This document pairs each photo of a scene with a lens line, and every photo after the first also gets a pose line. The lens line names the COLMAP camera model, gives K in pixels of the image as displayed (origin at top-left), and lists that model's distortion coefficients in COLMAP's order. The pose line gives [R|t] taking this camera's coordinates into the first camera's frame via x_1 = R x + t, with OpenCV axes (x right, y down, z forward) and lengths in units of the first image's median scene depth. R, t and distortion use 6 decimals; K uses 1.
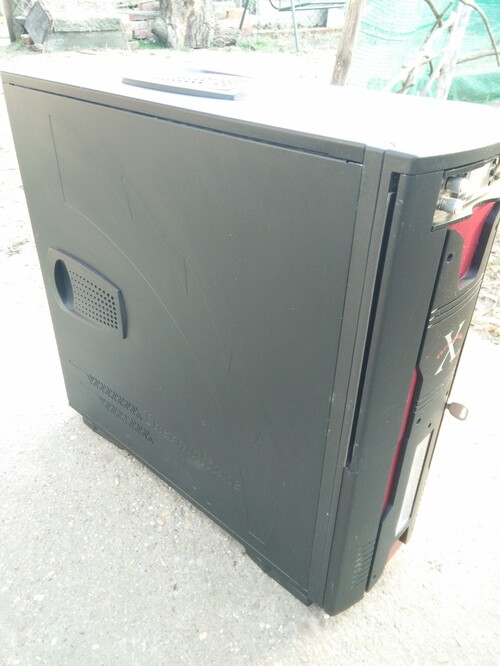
lens RADIAL K [[543.3, 0, 233.8], [0, 543.3, 334.9], [0, 0, 1]] dist [0.111921, -0.144008]
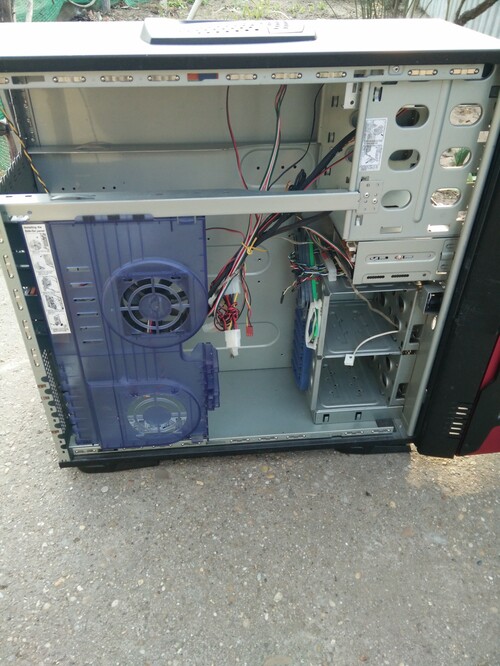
lens RADIAL K [[543.3, 0, 233.8], [0, 543.3, 334.9], [0, 0, 1]] dist [0.111921, -0.144008]
pose [[0.626722, -0.458376, 0.630168, -0.624441], [0.419043, 0.880057, 0.223390, -0.135115], [-0.656980, 0.124064, 0.743630, 0.222226]]
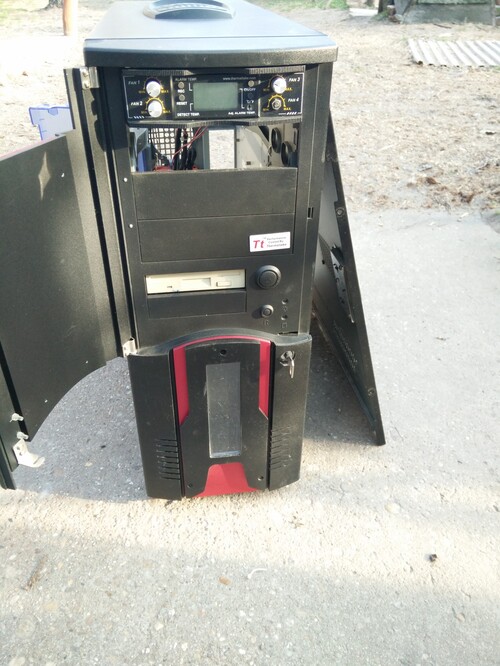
lens RADIAL K [[541.2, 0, 228.8], [0, 541.2, 341.4], [0, 0, 1]] dist [0.089230, -0.105855]
pose [[0.799456, 0.330857, -0.501401, 0.527895], [-0.310383, 0.942119, 0.126783, 0.023825], [0.514327, 0.054269, 0.855875, 0.075686]]
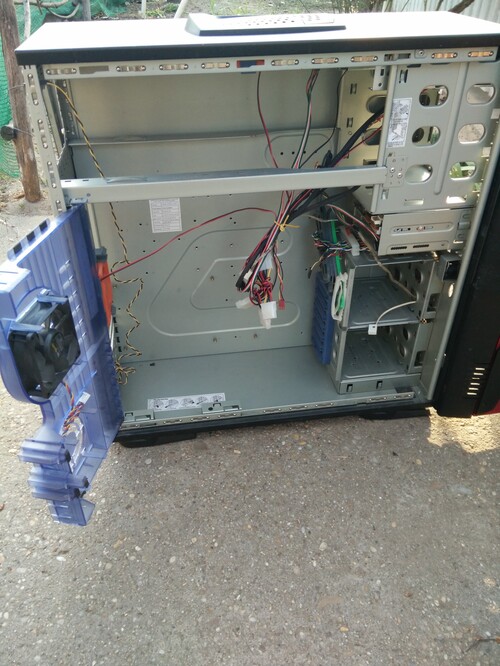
lens RADIAL K [[543.3, 0, 233.8], [0, 543.3, 334.9], [0, 0, 1]] dist [0.111921, -0.144008]
pose [[0.586092, -0.475020, 0.656394, -0.736865], [0.447650, 0.865089, 0.226343, -0.138664], [-0.675356, 0.161176, 0.719664, 0.242065]]
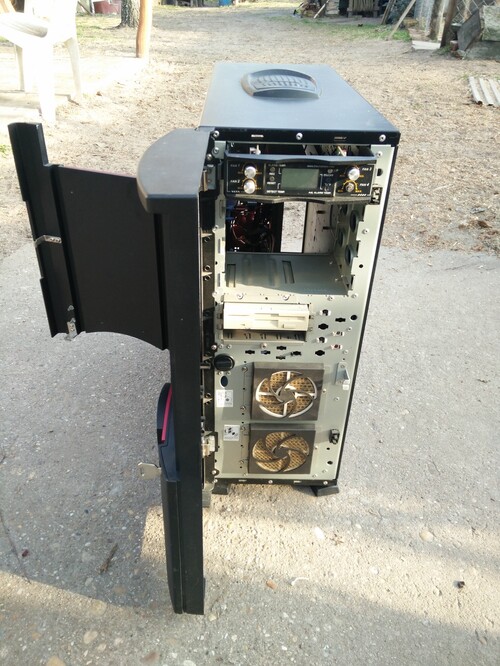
lens RADIAL K [[537.2, 0, 227.5], [0, 537.2, 333.2], [0, 0, 1]] dist [0.104485, -0.122623]
pose [[0.733777, 0.369519, -0.570112, 0.544567], [-0.372241, 0.920653, 0.117620, -0.003653], [0.568338, 0.125912, 0.813104, -0.038212]]
